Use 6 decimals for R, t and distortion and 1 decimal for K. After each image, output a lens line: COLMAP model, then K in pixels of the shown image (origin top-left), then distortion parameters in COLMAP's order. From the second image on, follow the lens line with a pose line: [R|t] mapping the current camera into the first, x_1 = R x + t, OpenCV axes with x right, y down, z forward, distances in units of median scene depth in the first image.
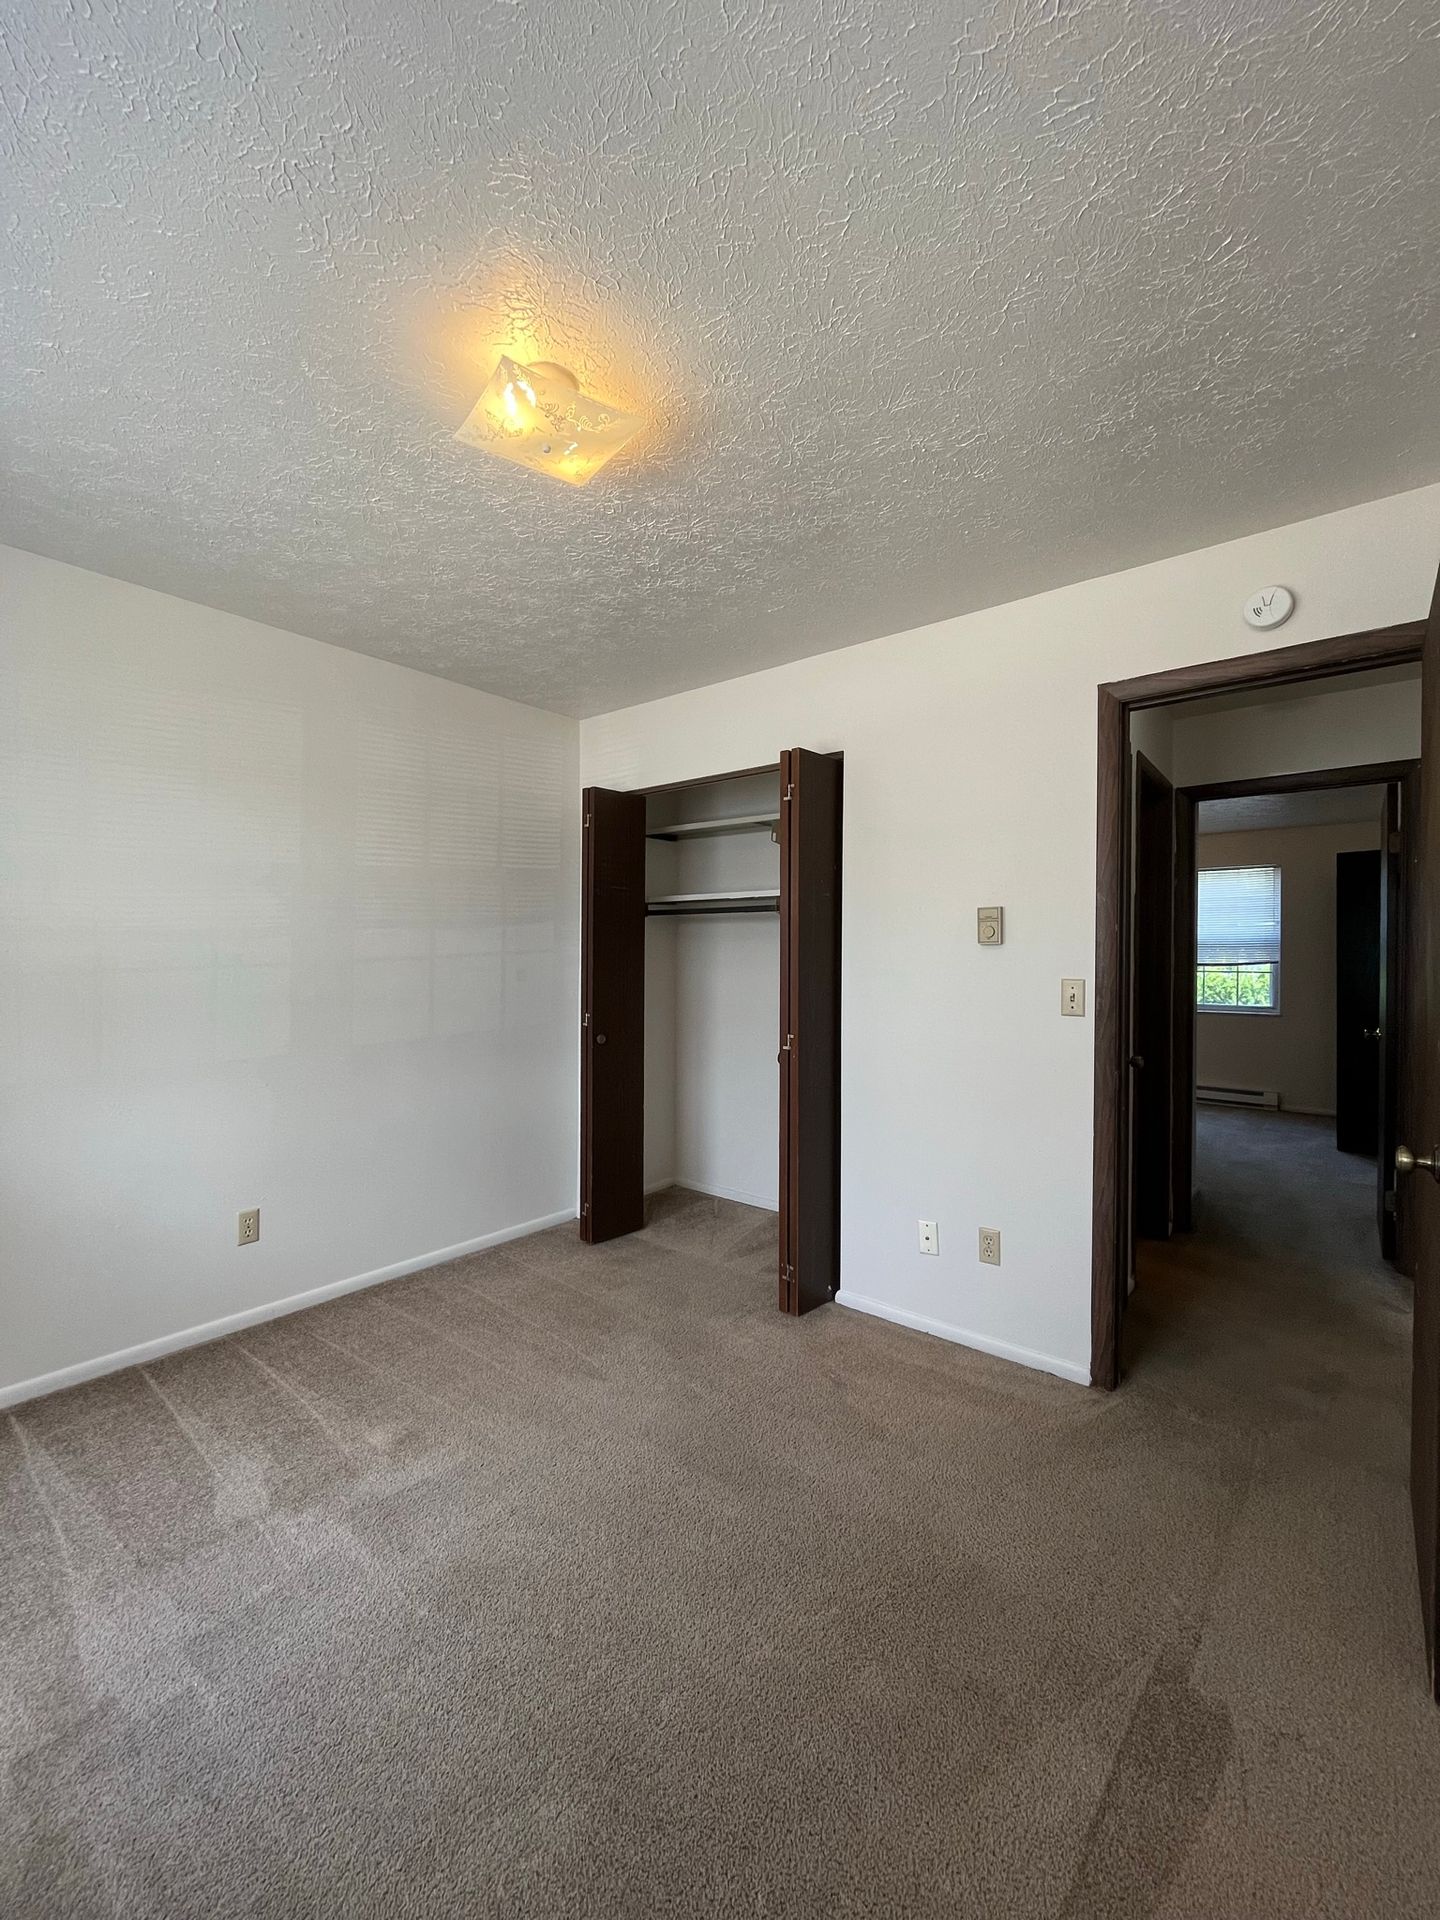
lens RADIAL K [[784.4, 0, 713.3], [0, 784.4, 948.0], [0, 0, 1]] dist [-0.000042, -0.000565]
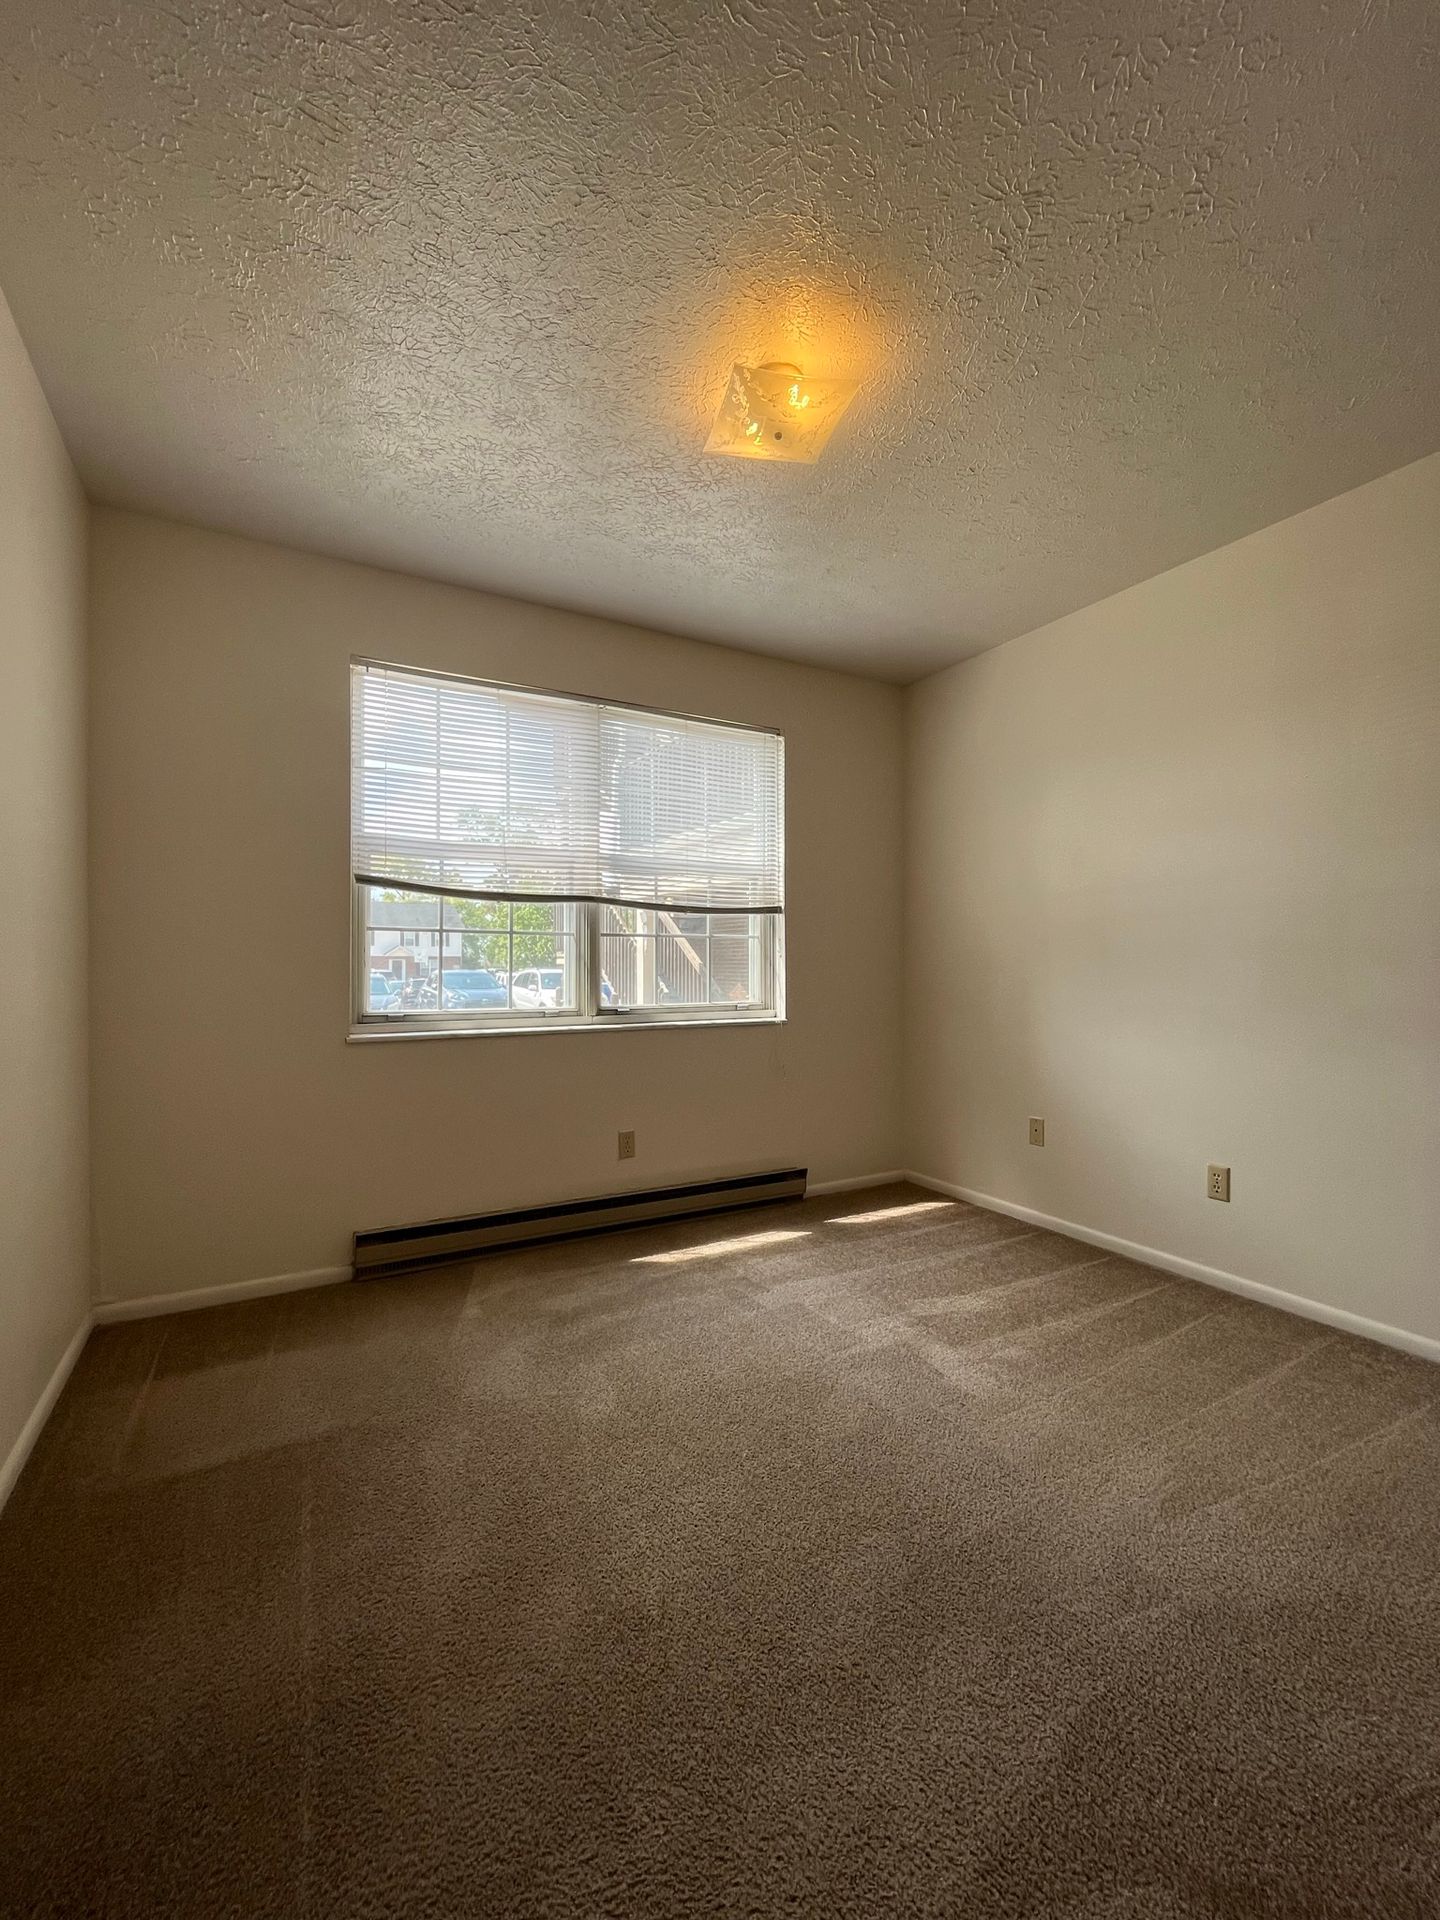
lens RADIAL K [[784.4, 0, 722.3], [0, 784.4, 964.5], [0, 0, 1]] dist [-0.000042, -0.000565]
pose [[-0.370019, -0.012195, -0.928944, 0.666423], [0.005594, 0.999866, -0.015354, 0.132955], [0.929008, -0.010878, -0.369901, 1.033333]]
